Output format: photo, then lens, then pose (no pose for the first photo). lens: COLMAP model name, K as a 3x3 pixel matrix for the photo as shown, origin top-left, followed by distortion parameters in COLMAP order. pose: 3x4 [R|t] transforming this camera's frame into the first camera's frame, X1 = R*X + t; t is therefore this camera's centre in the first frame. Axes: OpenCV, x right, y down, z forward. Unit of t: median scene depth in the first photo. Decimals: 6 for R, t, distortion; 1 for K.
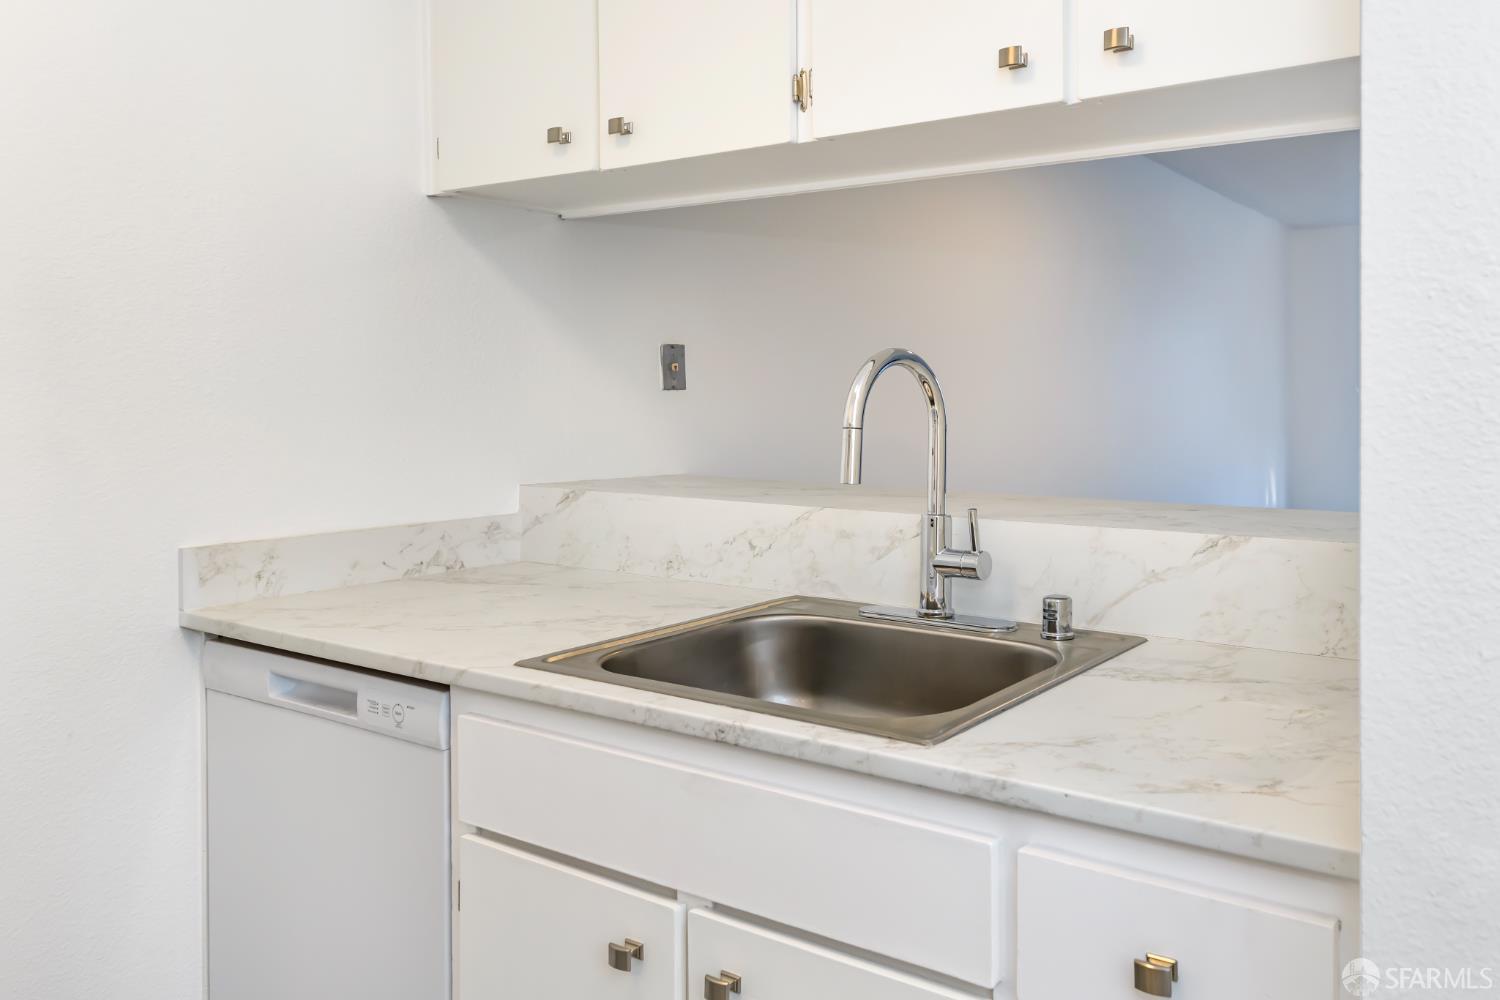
lens RADIAL K [[1193.8, 0, 751.4], [0, 1193.8, 410.8], [0, 0, 1]] dist [0.029532, -0.000222]
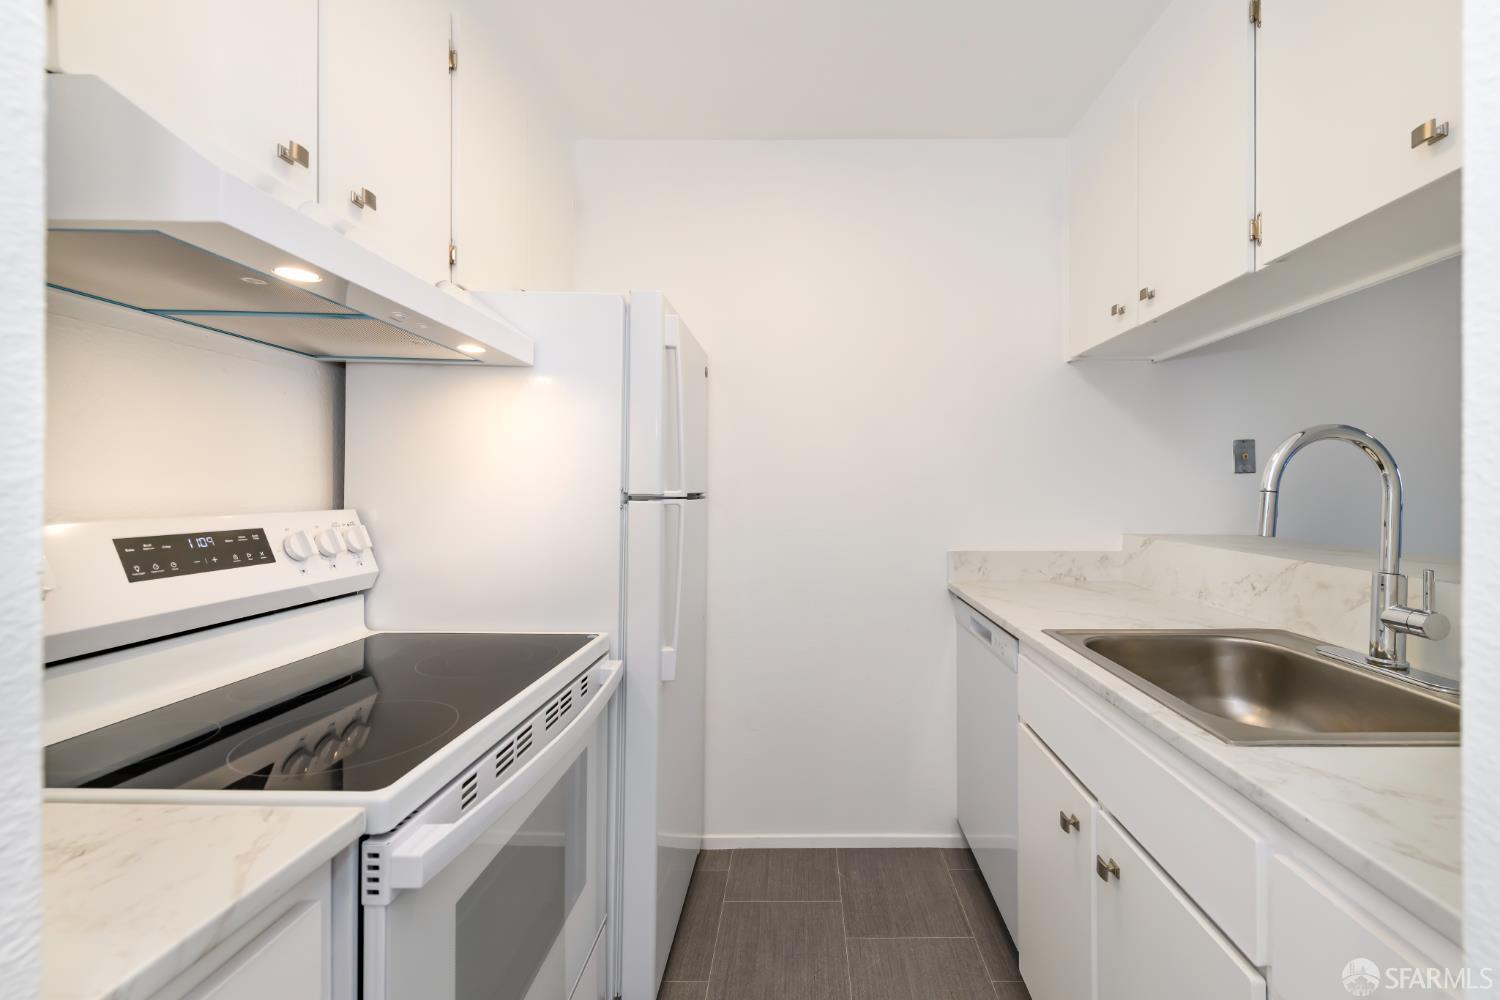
lens RADIAL K [[612.8, 0, 750.0], [0, 612.8, 500.0], [0, 0, 1]] dist [0.000675, 0.000189]
pose [[0.506308, 0.024941, -0.861992, 0.339547], [-0.031423, 0.999451, 0.010461, 0.031720], [0.861780, 0.021790, 0.506814, 0.204106]]
